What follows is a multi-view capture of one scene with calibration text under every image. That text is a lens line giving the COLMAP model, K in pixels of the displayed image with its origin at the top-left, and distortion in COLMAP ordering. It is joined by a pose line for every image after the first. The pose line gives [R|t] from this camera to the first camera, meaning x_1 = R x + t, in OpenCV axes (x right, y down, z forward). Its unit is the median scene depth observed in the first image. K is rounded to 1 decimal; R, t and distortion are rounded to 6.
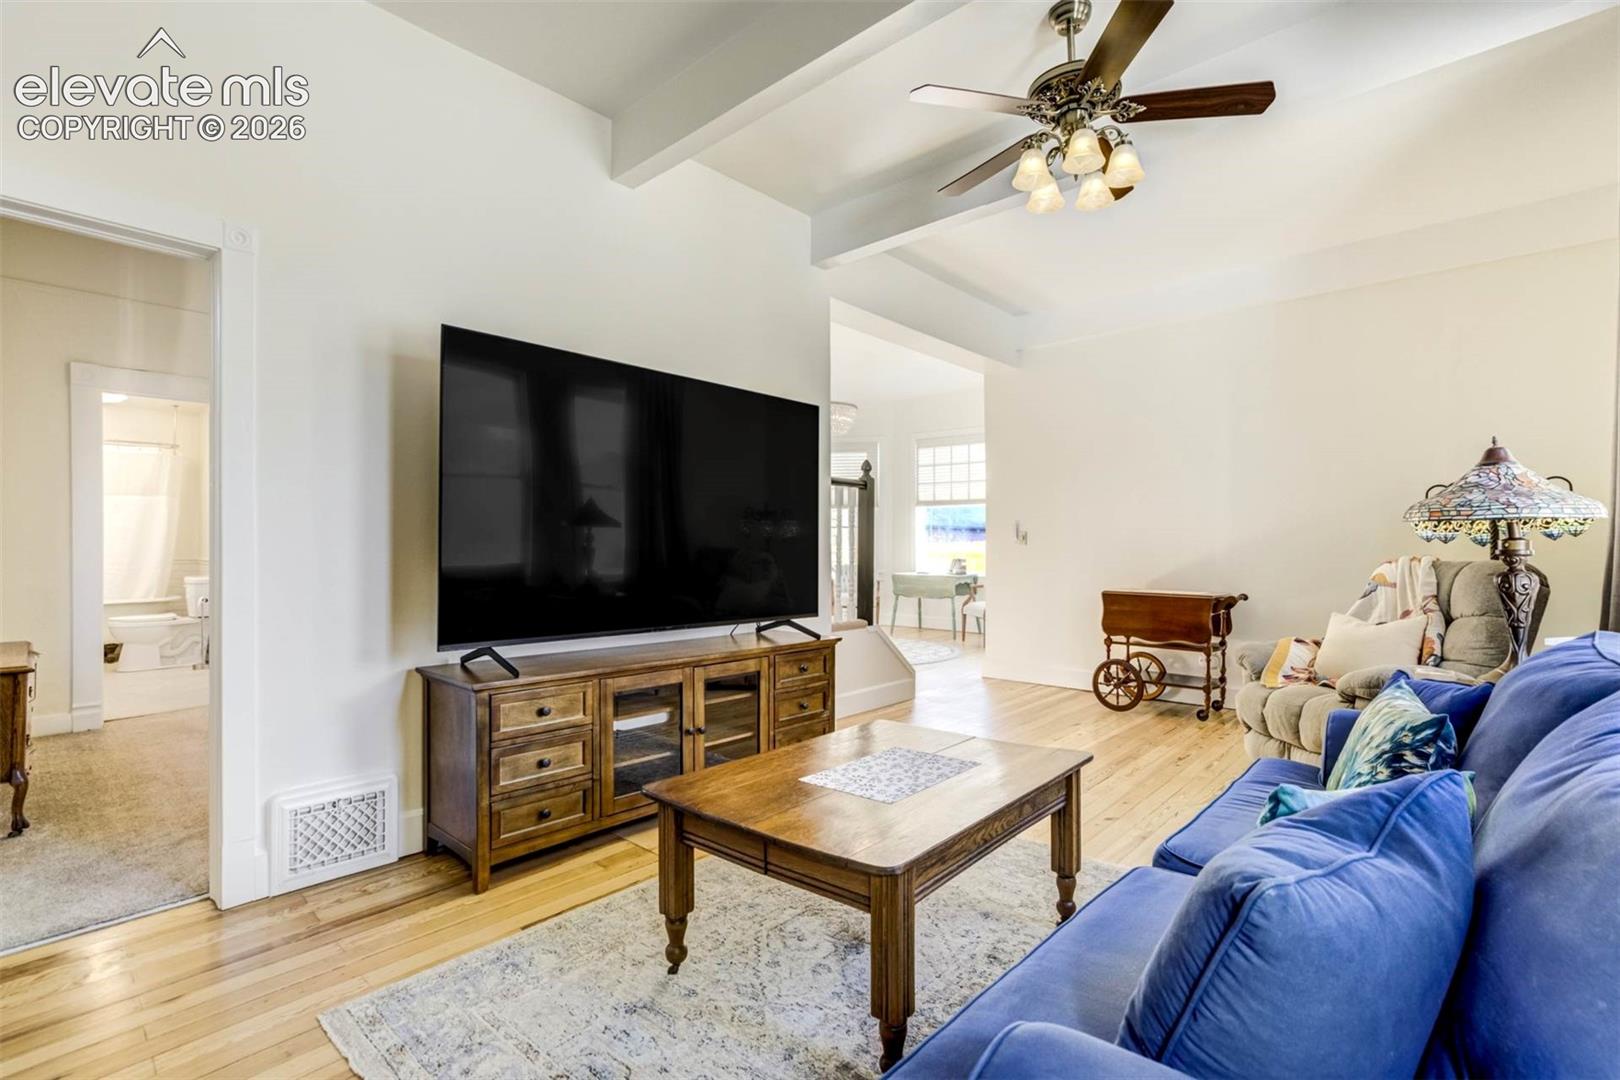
lens RADIAL K [[733.1, 0, 812.6], [0, 733.1, 547.0], [0, 0, 1]] dist [-0.029611, 0.000042]
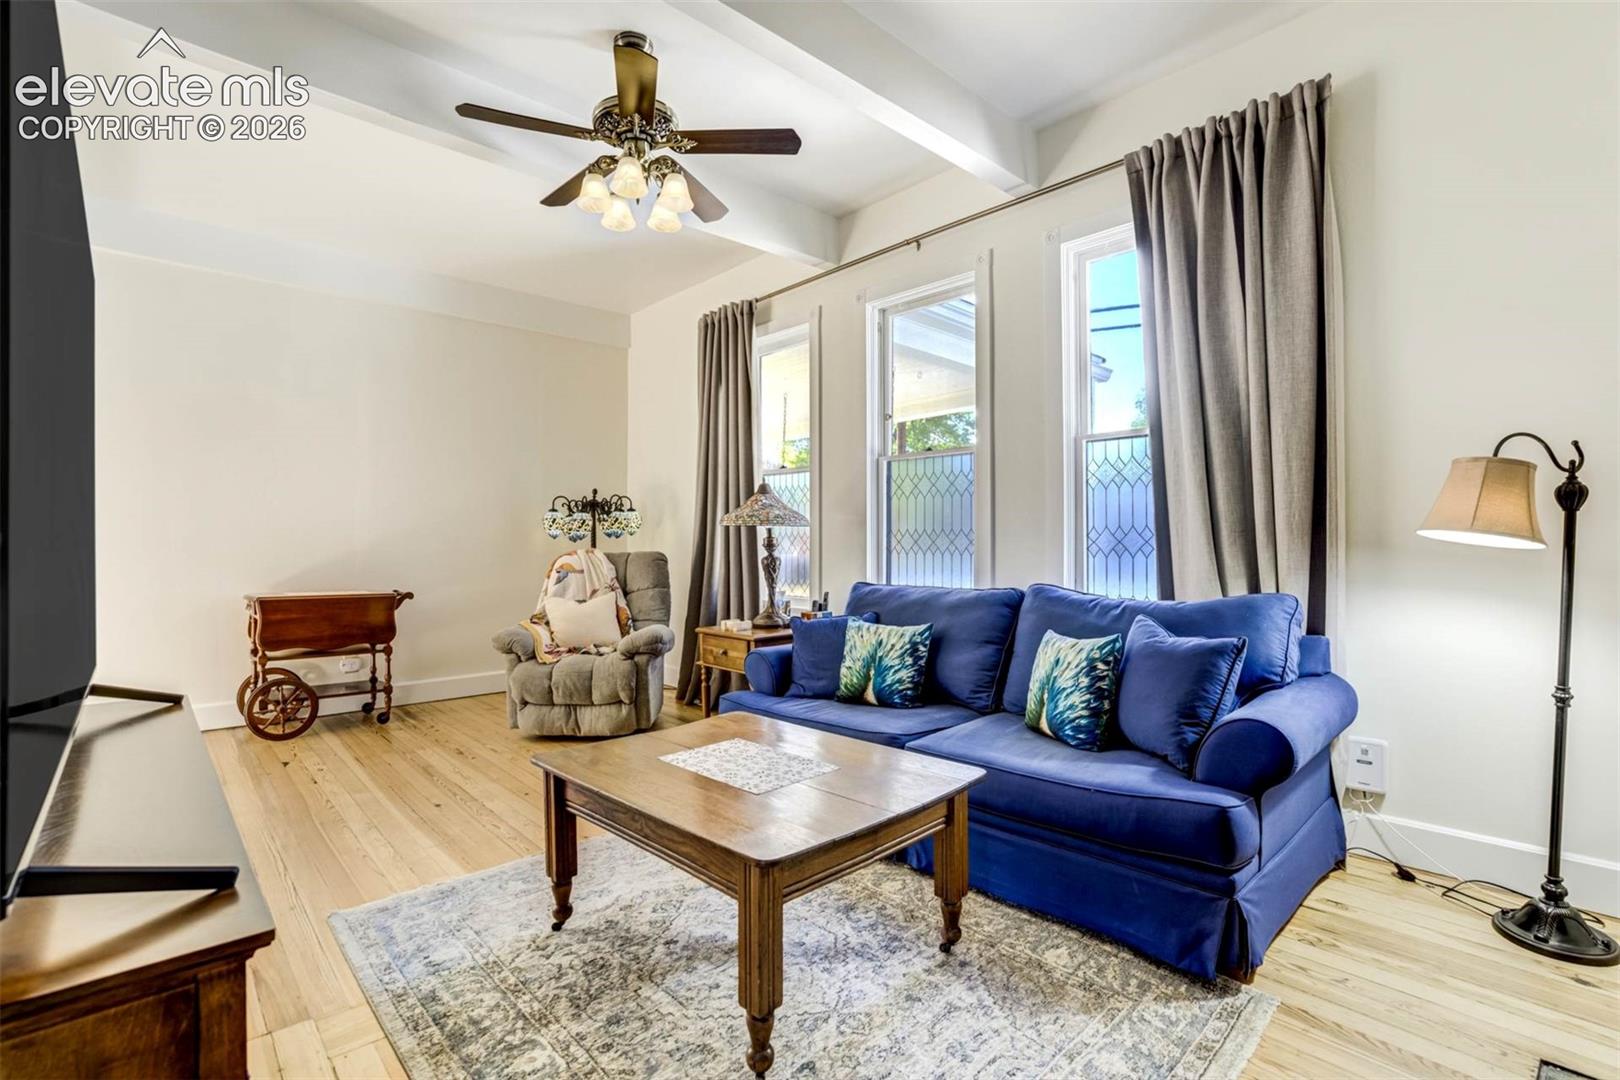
lens RADIAL K [[733.1, 0, 810.1], [0, 733.1, 537.3], [0, 0, 1]] dist [-0.029611, 0.000042]
pose [[0.097403, 0.007162, 0.995219, -0.360600], [0.002919, 0.999968, -0.007482, 0.000984], [-0.995241, 0.003634, 0.097379, 0.335029]]
